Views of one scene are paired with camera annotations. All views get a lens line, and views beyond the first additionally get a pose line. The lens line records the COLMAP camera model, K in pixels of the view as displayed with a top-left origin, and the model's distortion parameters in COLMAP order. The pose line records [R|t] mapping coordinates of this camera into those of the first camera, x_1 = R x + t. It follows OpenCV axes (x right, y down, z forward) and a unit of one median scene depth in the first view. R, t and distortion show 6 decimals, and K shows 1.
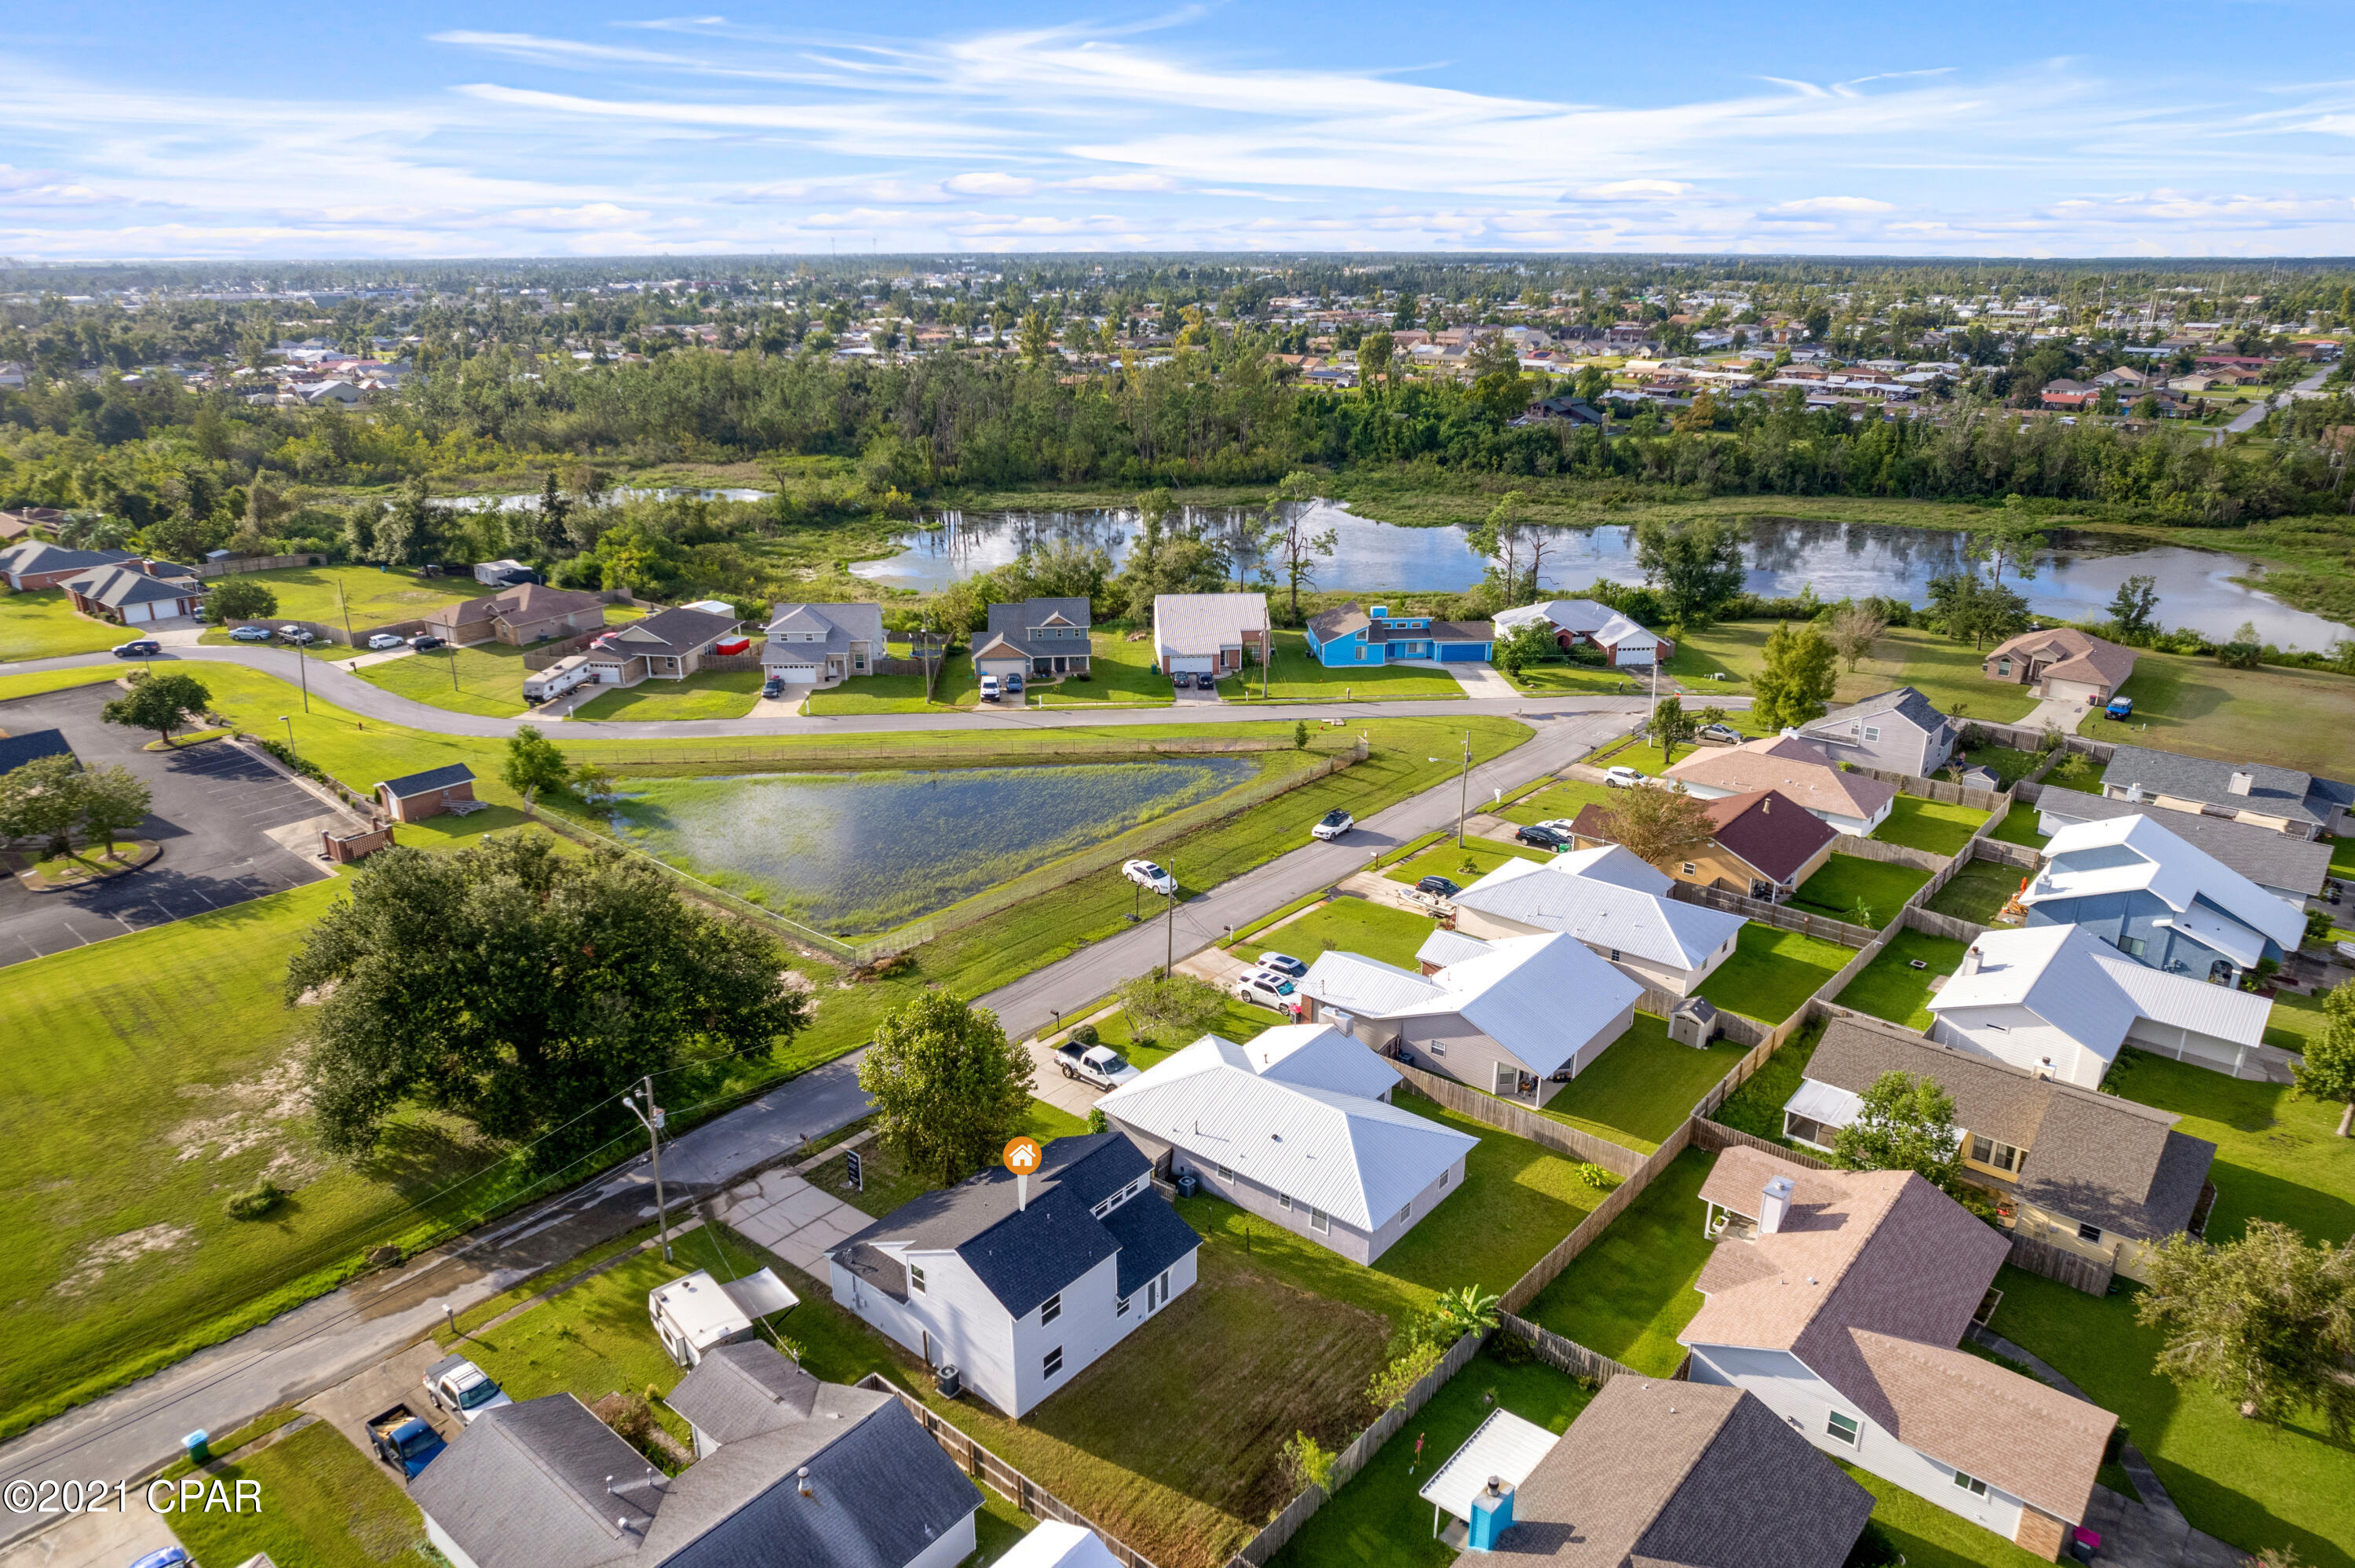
lens RADIAL K [[1529.0, 0, 1177.5], [0, 1529.0, 784.0], [0, 0, 1]] dist [-0.071821, 0.070257]
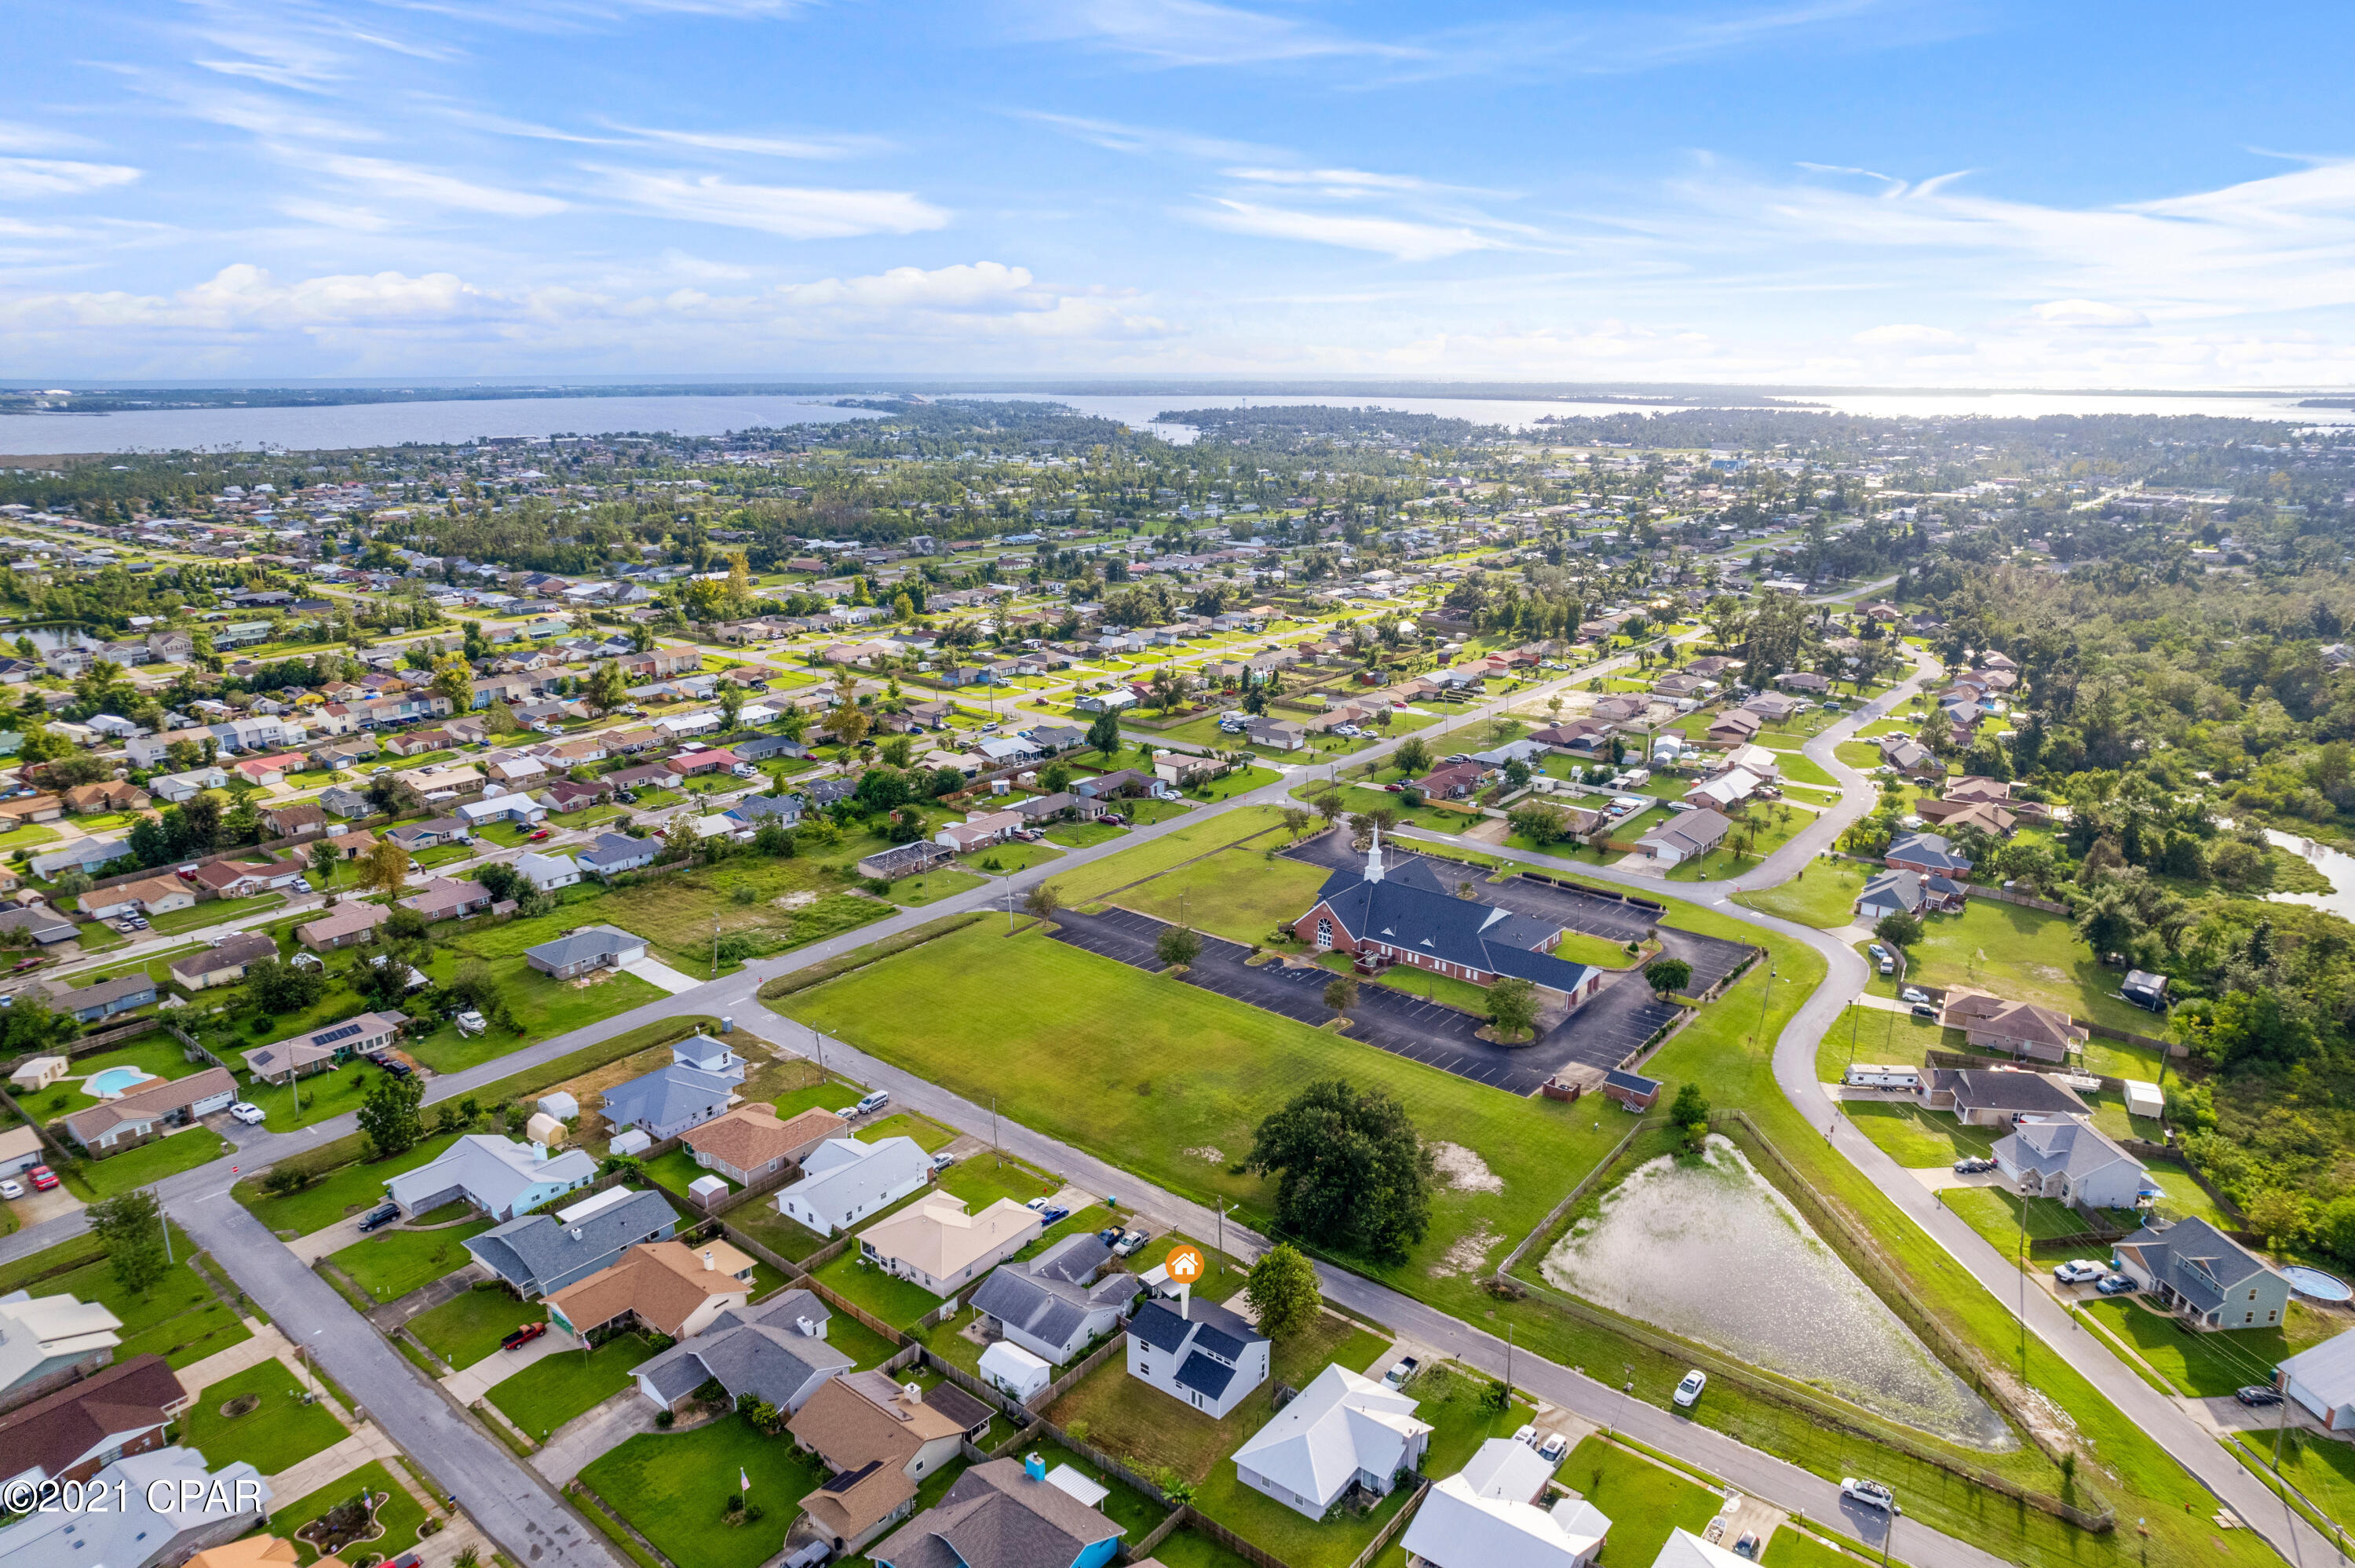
lens RADIAL K [[1504.5, 0, 1177.5], [0, 1504.5, 784.0], [0, 0, 1]] dist [-0.073652, 0.068646]
pose [[0.026384, 0.272534, -0.961784, 0.863818], [-0.334352, 0.909114, 0.248437, -0.476531], [0.942079, 0.315020, 0.115108, 0.208073]]
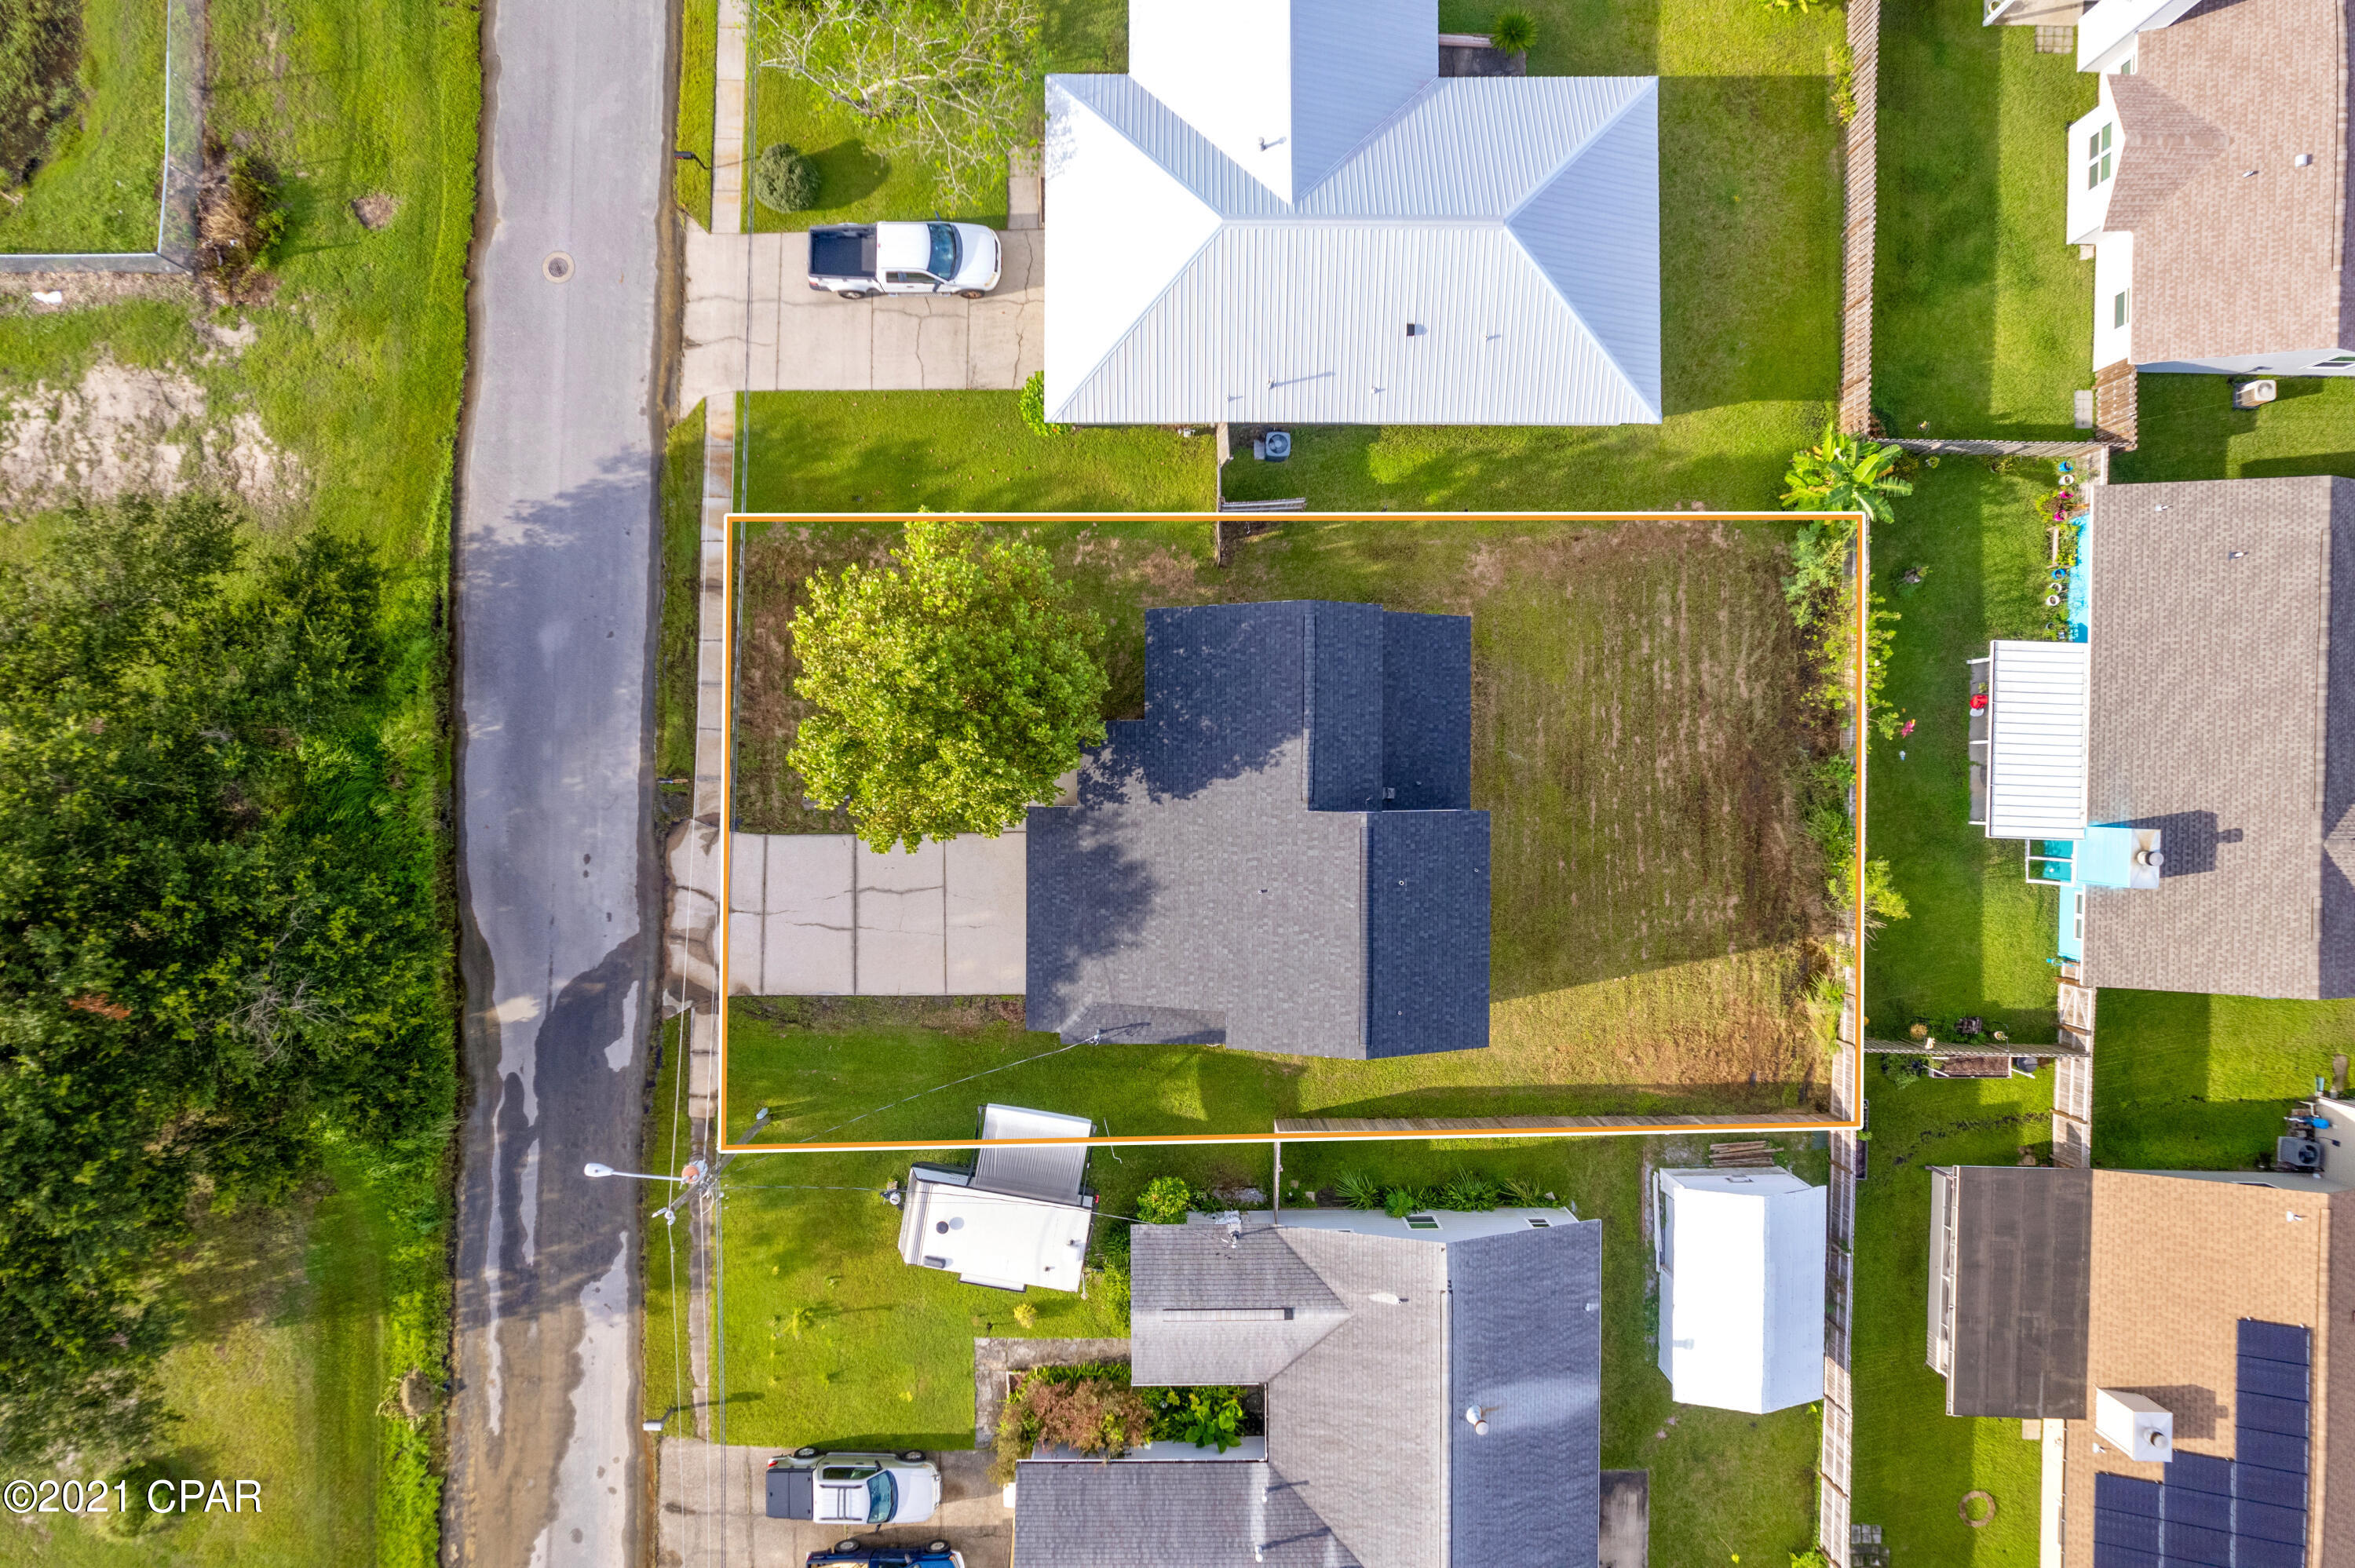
lens RADIAL K [[1504.5, 0, 1177.5], [0, 1504.5, 784.0], [0, 0, 1]] dist [-0.073652, 0.068646]
pose [[0.769609, -0.638515, -0.000189, -0.057320], [0.208917, 0.251531, 0.945032, -0.139029], [-0.603370, -0.727345, 0.326978, 0.396677]]
